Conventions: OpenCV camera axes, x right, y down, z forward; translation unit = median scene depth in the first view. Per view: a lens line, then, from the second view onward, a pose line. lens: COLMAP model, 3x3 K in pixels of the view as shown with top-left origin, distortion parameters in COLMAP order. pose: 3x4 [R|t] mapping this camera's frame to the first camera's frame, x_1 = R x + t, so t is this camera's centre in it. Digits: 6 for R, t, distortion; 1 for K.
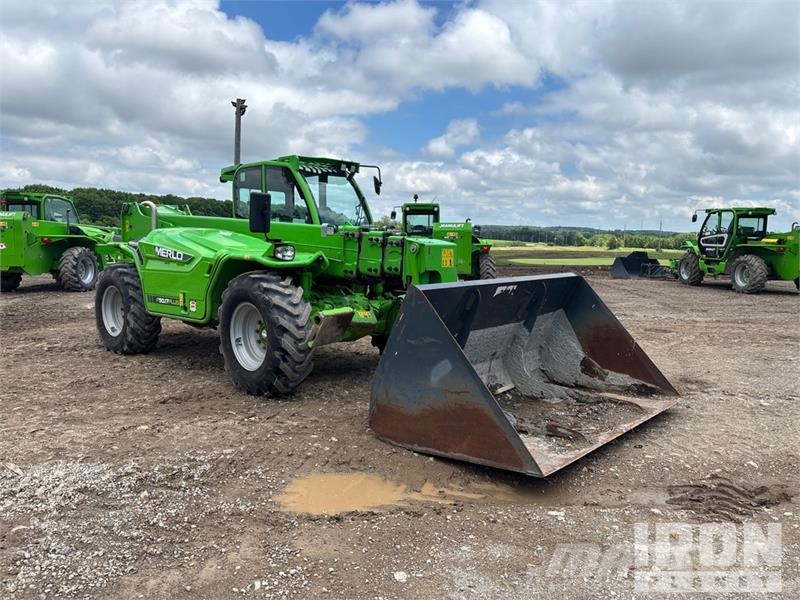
lens RADIAL K [[630.5, 0, 400.0], [0, 630.5, 300.0], [0, 0, 1]] dist [0.044349, -0.079115]
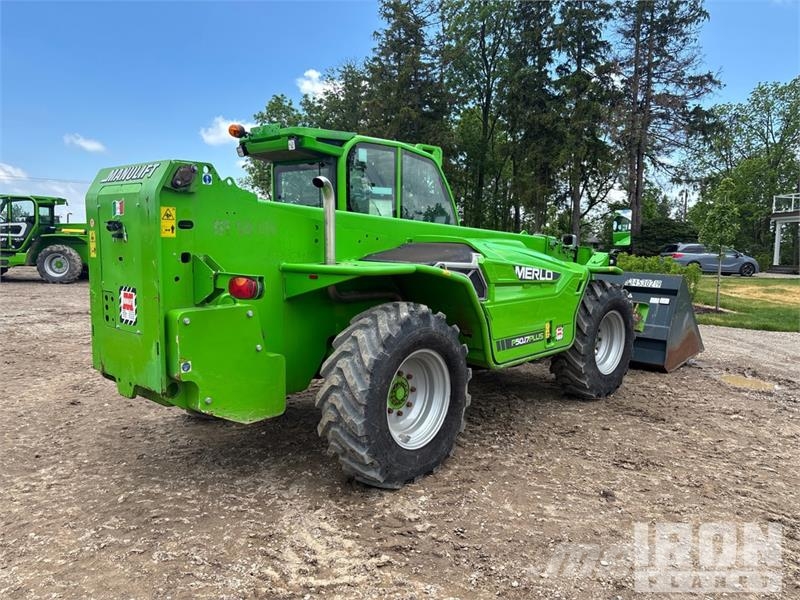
lens RADIAL K [[630.5, 0, 400.0], [0, 630.5, 300.0], [0, 0, 1]] dist [0.044349, -0.079115]
pose [[-0.065707, -0.112285, 0.991501, -0.472122], [0.073599, 0.990397, 0.117037, -0.061138], [-0.995121, 0.080663, -0.056812, 0.519172]]
